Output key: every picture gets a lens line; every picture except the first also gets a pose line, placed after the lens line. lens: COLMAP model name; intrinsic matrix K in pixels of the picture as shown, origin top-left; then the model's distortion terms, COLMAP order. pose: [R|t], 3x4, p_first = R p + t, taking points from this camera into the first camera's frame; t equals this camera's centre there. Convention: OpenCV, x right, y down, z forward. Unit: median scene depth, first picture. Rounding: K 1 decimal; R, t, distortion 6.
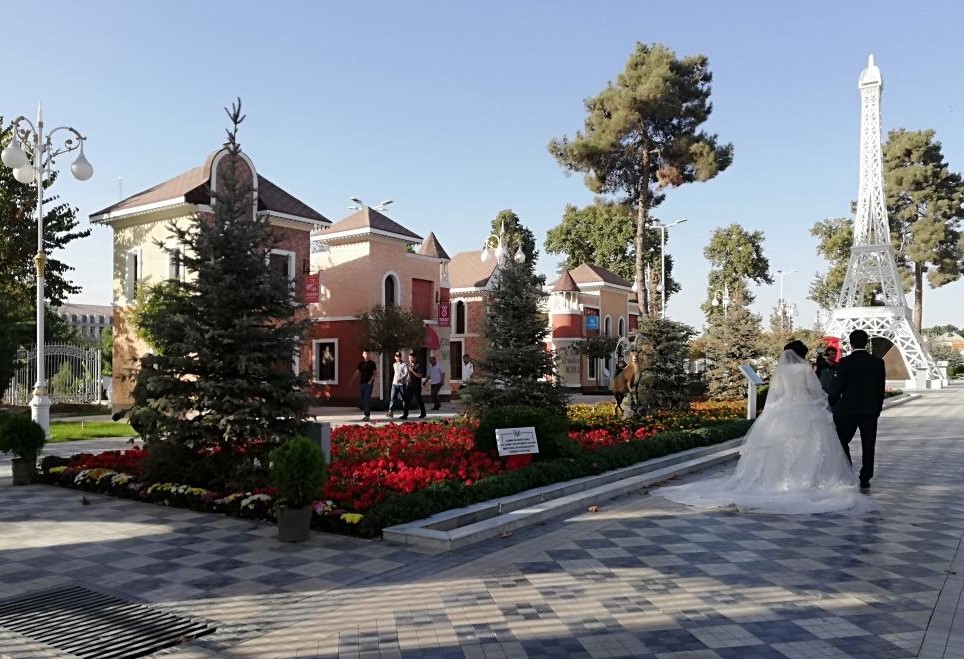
lens RADIAL K [[748.2, 0, 482.2], [0, 748.2, 332.6], [0, 0, 1]] dist [0.002479, -0.002693]
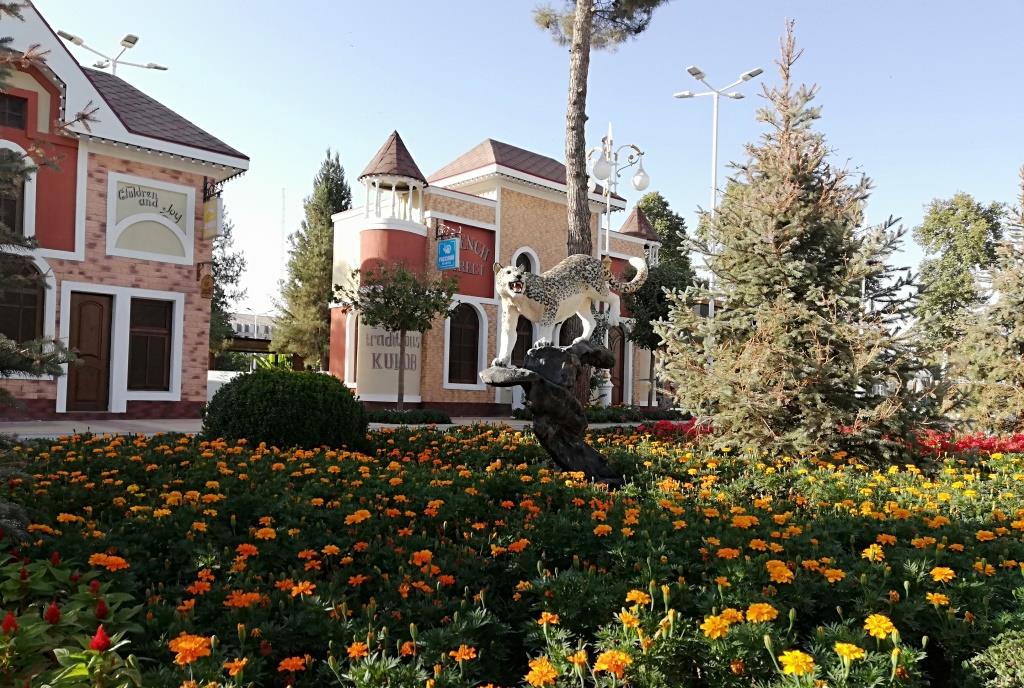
lens RADIAL K [[768.2, 0, 507.9], [0, 768.2, 349.4], [0, 0, 1]] dist [0.003696, -0.004276]
pose [[0.971780, 0.018434, -0.235167, 0.094554], [-0.020138, 0.999785, -0.004845, 0.014341], [0.235027, 0.009444, 0.971943, 0.193331]]
